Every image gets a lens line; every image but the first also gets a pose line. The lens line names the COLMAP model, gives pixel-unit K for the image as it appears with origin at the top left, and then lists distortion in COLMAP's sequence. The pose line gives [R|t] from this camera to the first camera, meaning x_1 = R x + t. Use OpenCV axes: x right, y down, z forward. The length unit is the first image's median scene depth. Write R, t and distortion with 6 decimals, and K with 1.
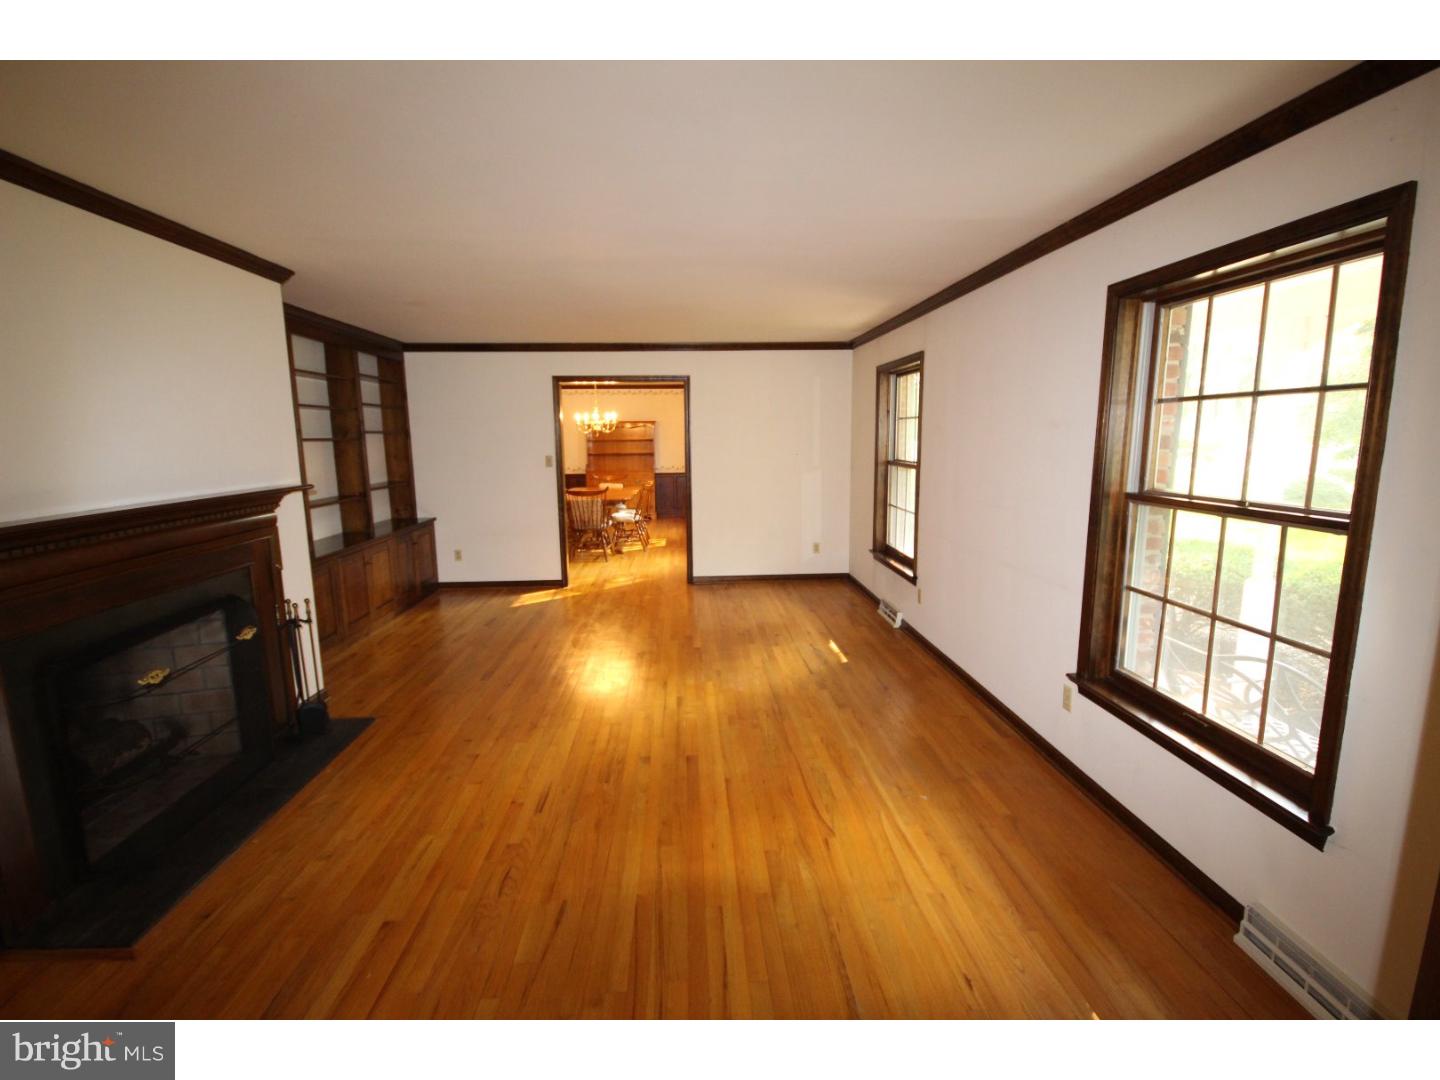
lens RADIAL K [[664.0, 0, 725.7], [0, 664.0, 535.0], [0, 0, 1]] dist [-0.003270, -0.000968]
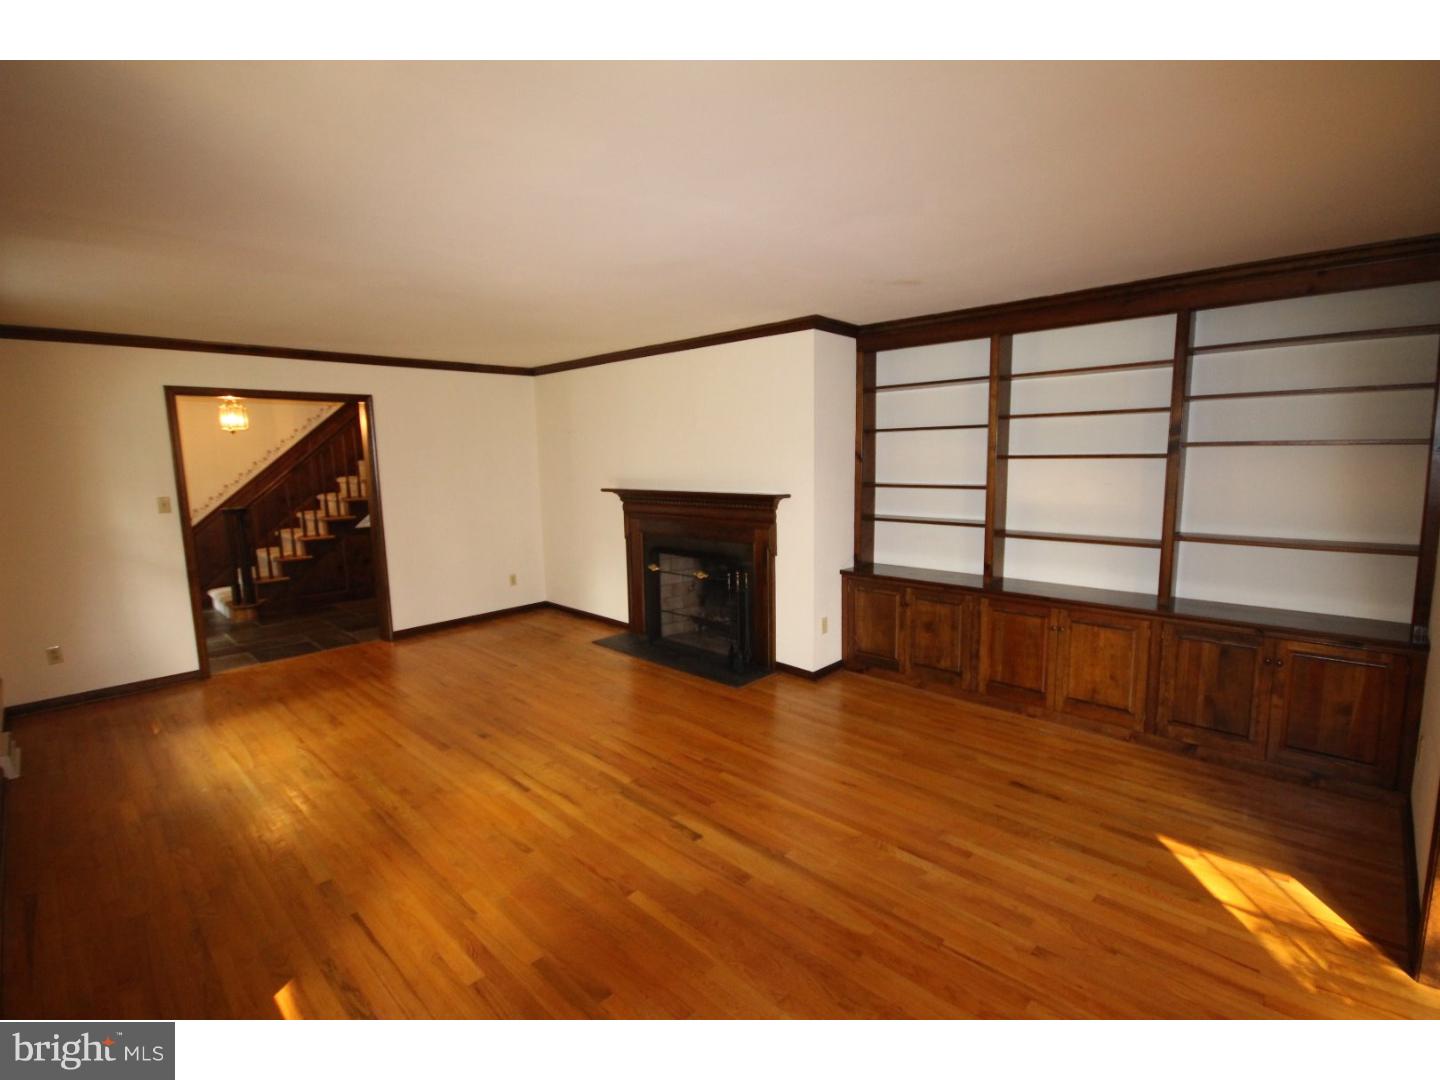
lens RADIAL K [[664.0, 0, 725.7], [0, 664.0, 535.0], [0, 0, 1]] dist [-0.003270, -0.000968]
pose [[-0.734843, 0.102076, -0.670512, 0.327451], [-0.080493, 0.968498, 0.235655, -0.330858], [0.673444, 0.227141, -0.703478, 2.090373]]
